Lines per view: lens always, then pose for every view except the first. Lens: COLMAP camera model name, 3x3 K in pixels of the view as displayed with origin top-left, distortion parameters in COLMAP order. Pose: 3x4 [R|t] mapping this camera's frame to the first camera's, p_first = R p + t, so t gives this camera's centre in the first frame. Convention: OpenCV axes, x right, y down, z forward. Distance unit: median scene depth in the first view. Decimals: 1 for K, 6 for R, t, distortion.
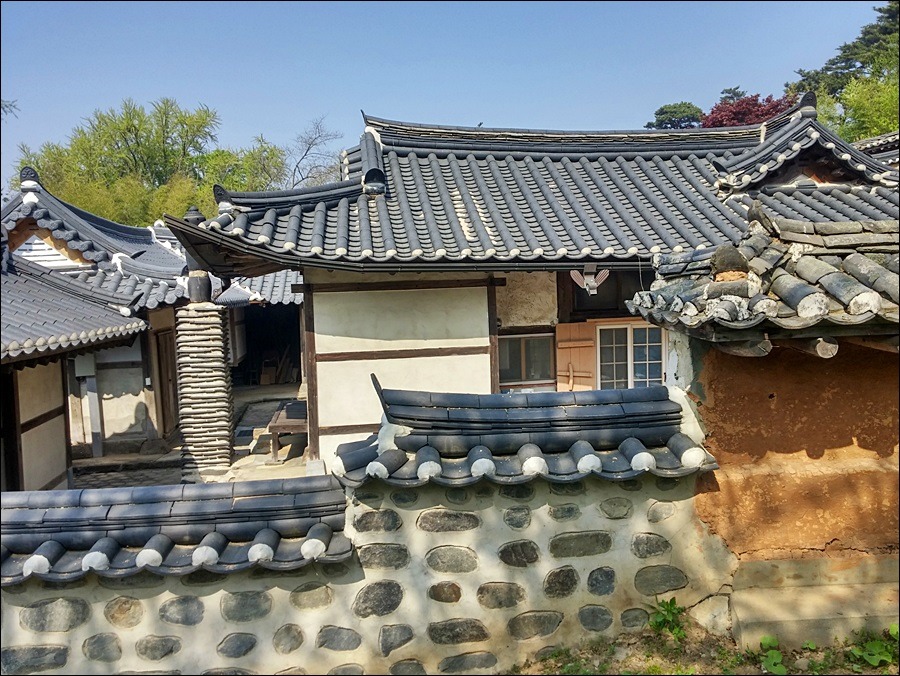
lens RADIAL K [[774.2, 0, 448.6], [0, 774.2, 334.2], [0, 0, 1]] dist [0.066668, -0.072847]
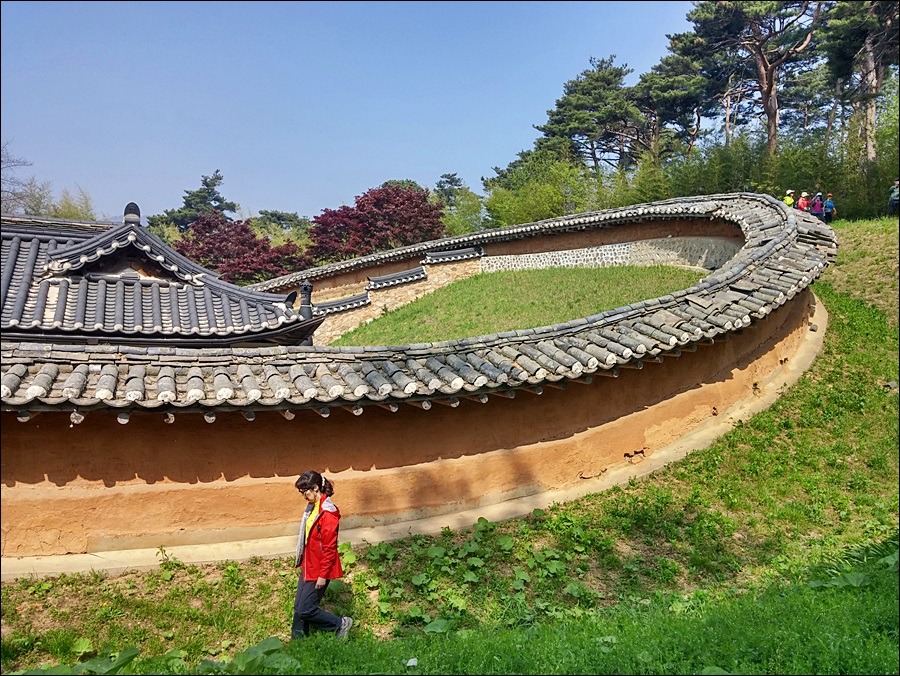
lens RADIAL K [[769.0, 0, 374.5], [0, 769.0, 337.6], [0, 0, 1]] dist [0.052045, -0.003343]
pose [[0.966582, 0.092124, 0.239235, 1.528439], [-0.077480, 0.994538, -0.069932, -0.113553], [-0.244370, 0.049059, 0.968440, -0.737156]]
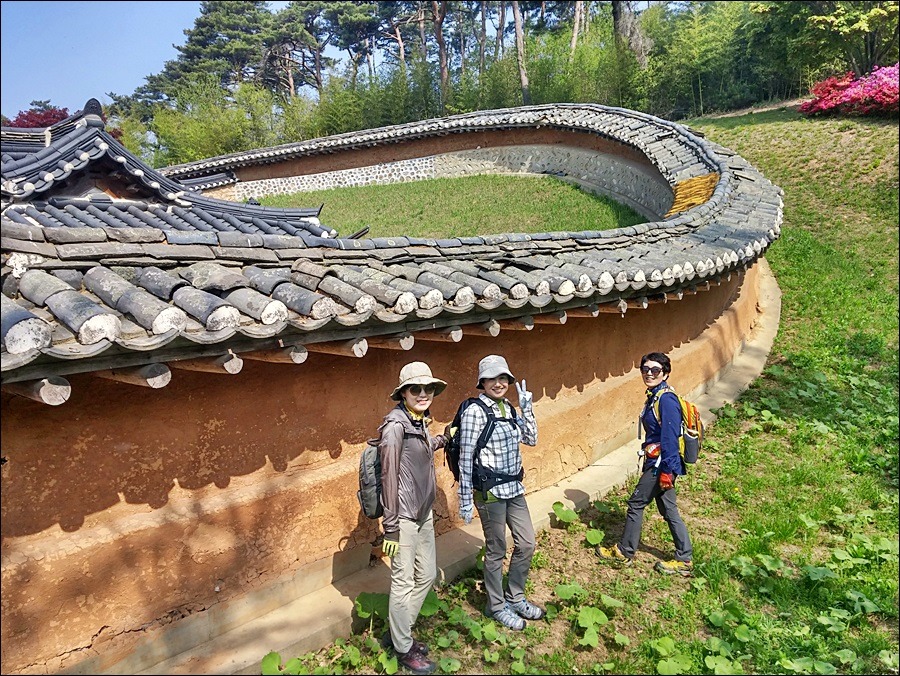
lens RADIAL K [[774.5, 0, 450.0], [0, 774.5, 338.0], [0, 0, 1]] dist [0.073715, -0.086851]
pose [[0.692673, -0.068890, 0.717954, 0.180504], [0.085386, 0.996260, 0.013215, -0.009404], [-0.716179, 0.052150, 0.695965, 0.179278]]
